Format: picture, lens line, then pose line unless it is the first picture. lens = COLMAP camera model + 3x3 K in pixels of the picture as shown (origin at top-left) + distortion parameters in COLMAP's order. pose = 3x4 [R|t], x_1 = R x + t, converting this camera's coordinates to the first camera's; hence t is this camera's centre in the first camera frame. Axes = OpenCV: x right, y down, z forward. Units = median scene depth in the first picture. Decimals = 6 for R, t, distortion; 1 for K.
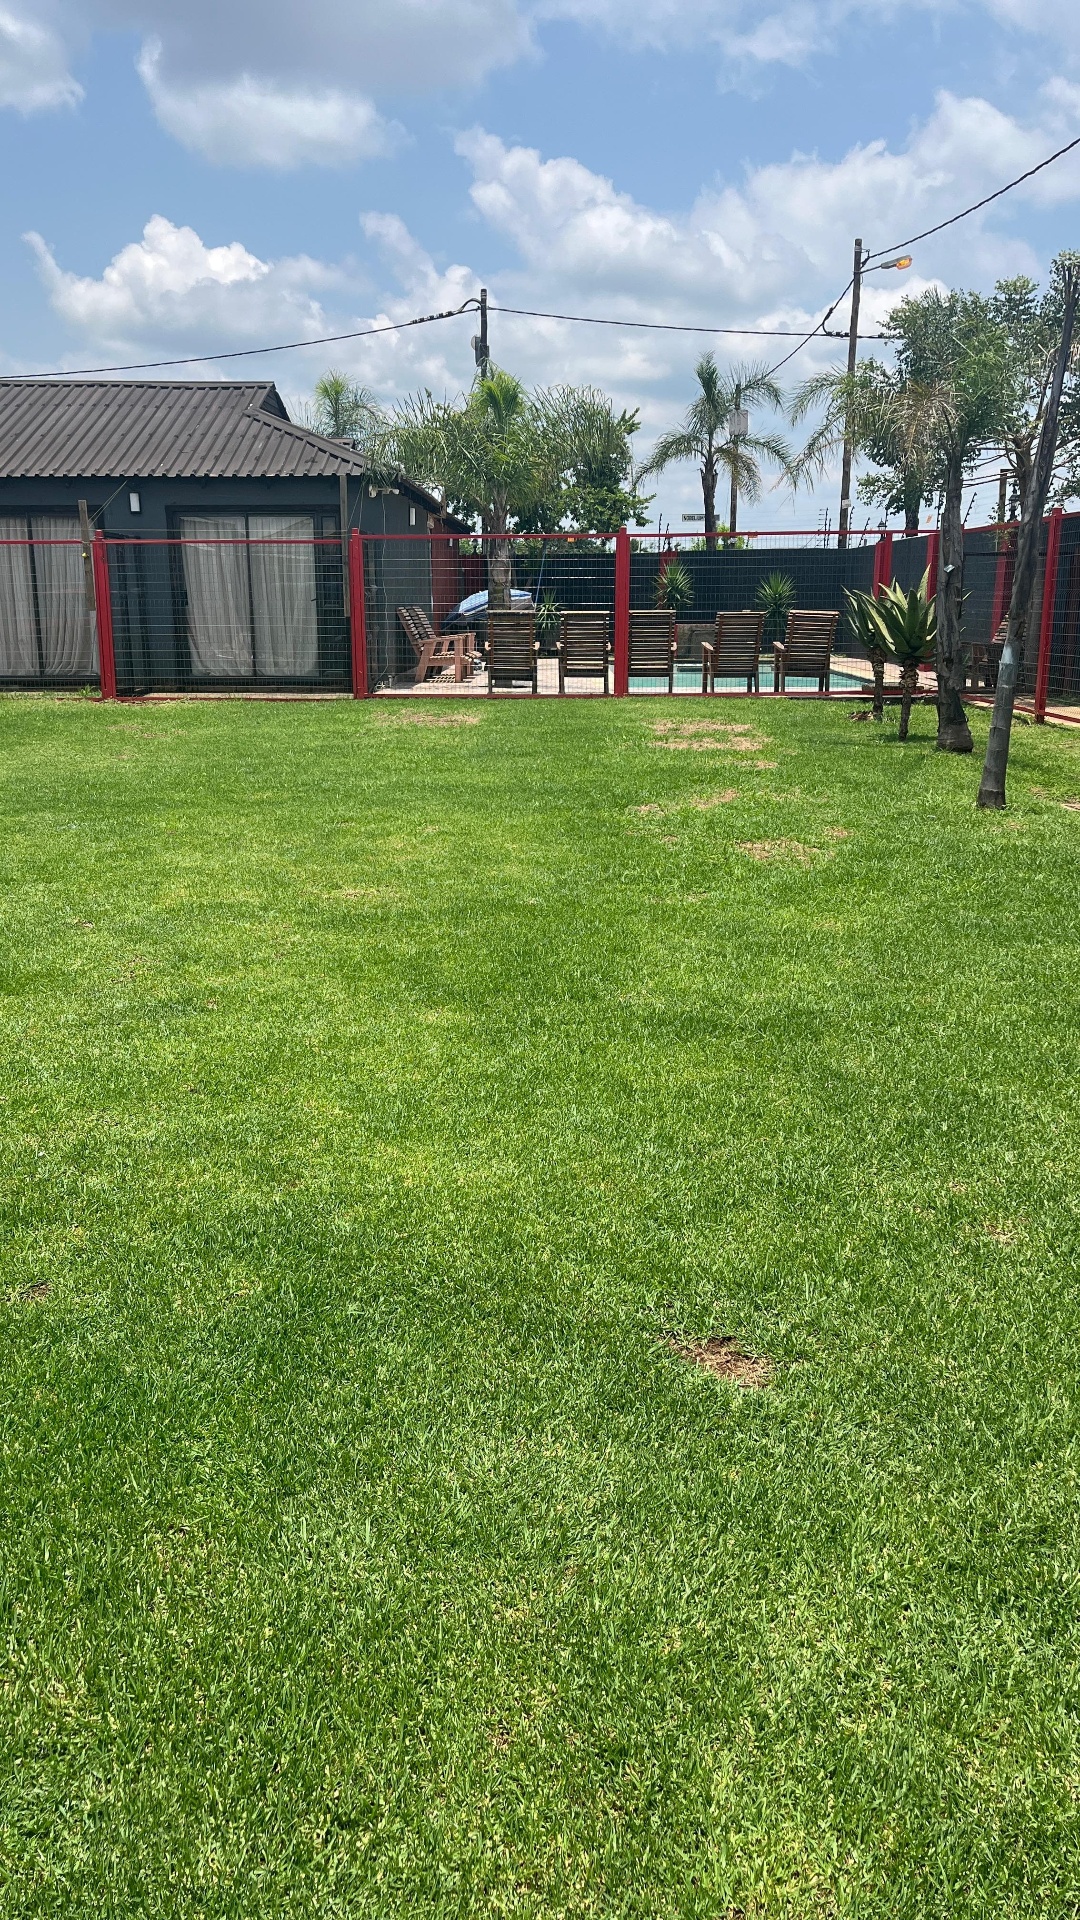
lens RADIAL K [[1464.2, 0, 551.1], [0, 1464.2, 964.6], [0, 0, 1]] dist [0.039087, -0.067700]
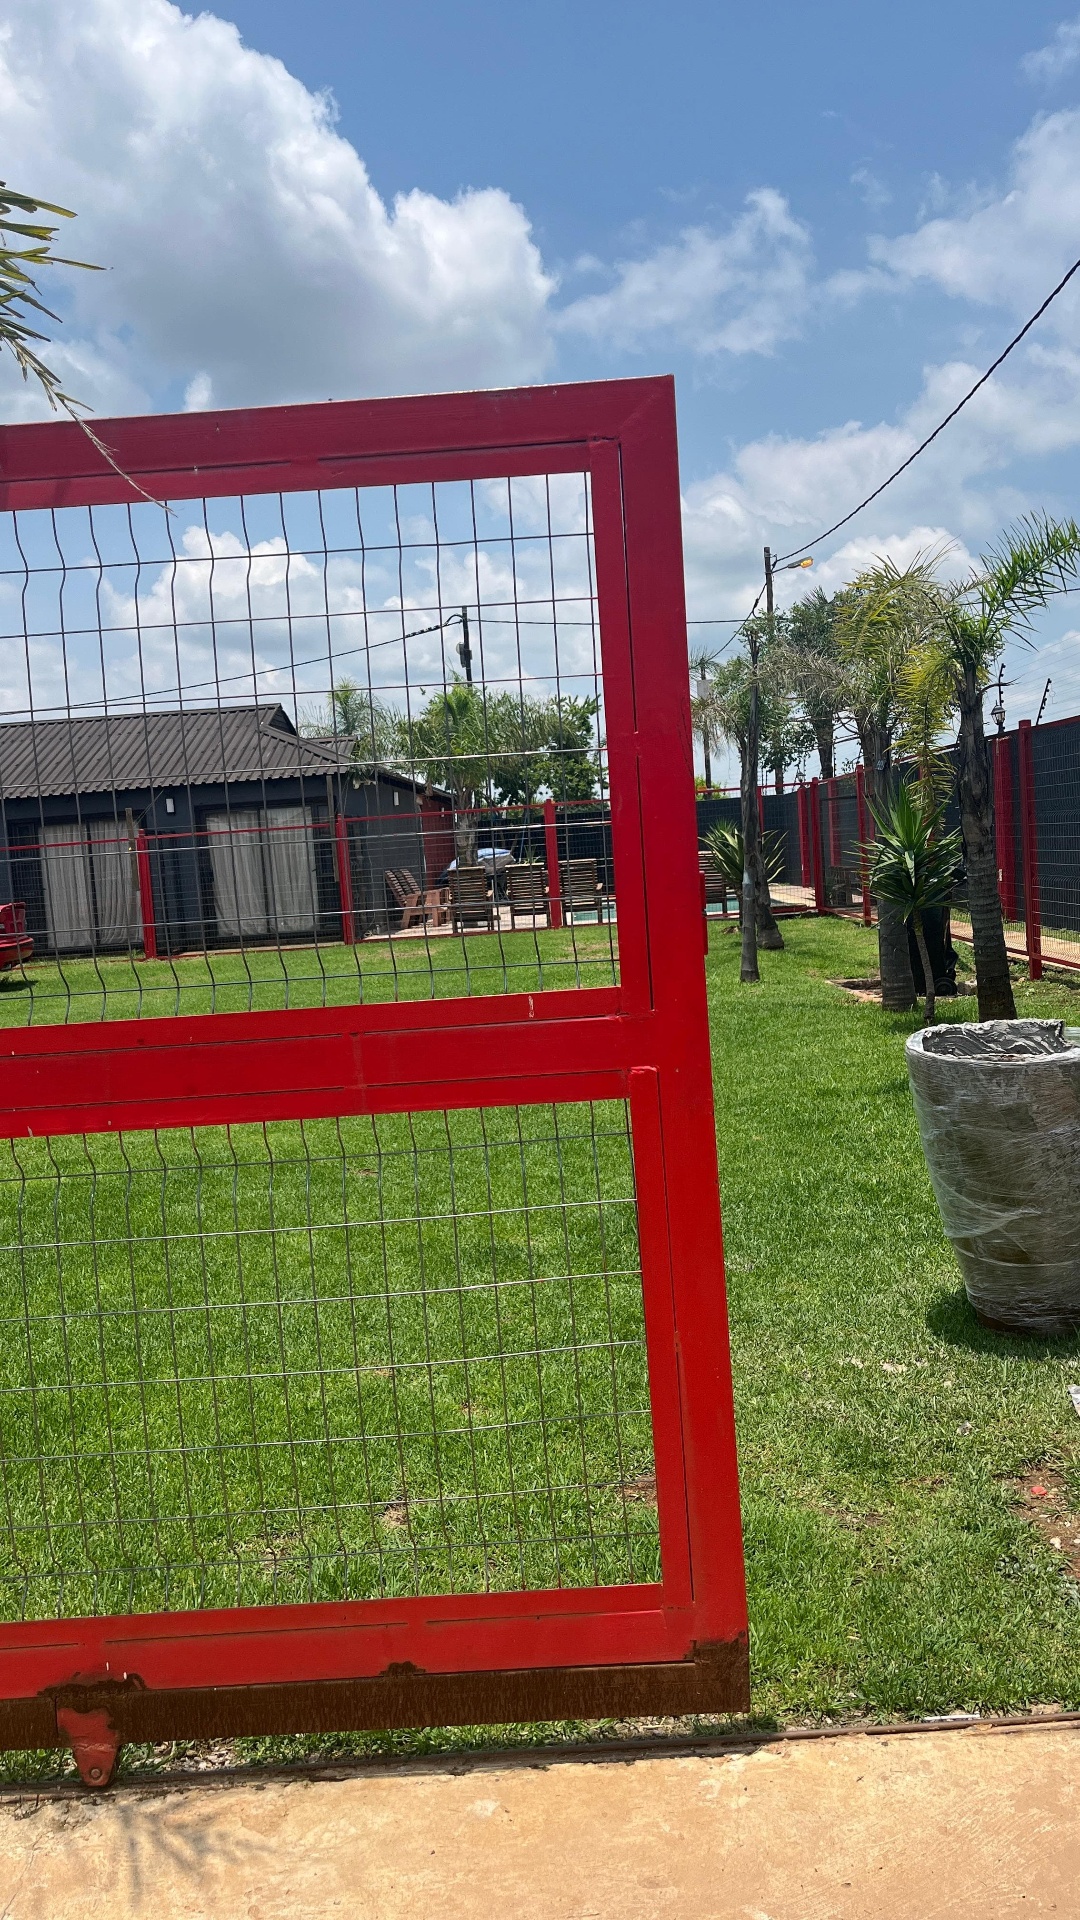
lens RADIAL K [[1464.2, 0, 558.1], [0, 1464.2, 953.2], [0, 0, 1]] dist [0.039087, -0.067700]
pose [[0.997360, -0.067448, -0.026907, 0.107381], [0.061776, 0.982835, -0.173837, 0.072483], [0.038170, 0.171715, 0.984407, -0.297600]]
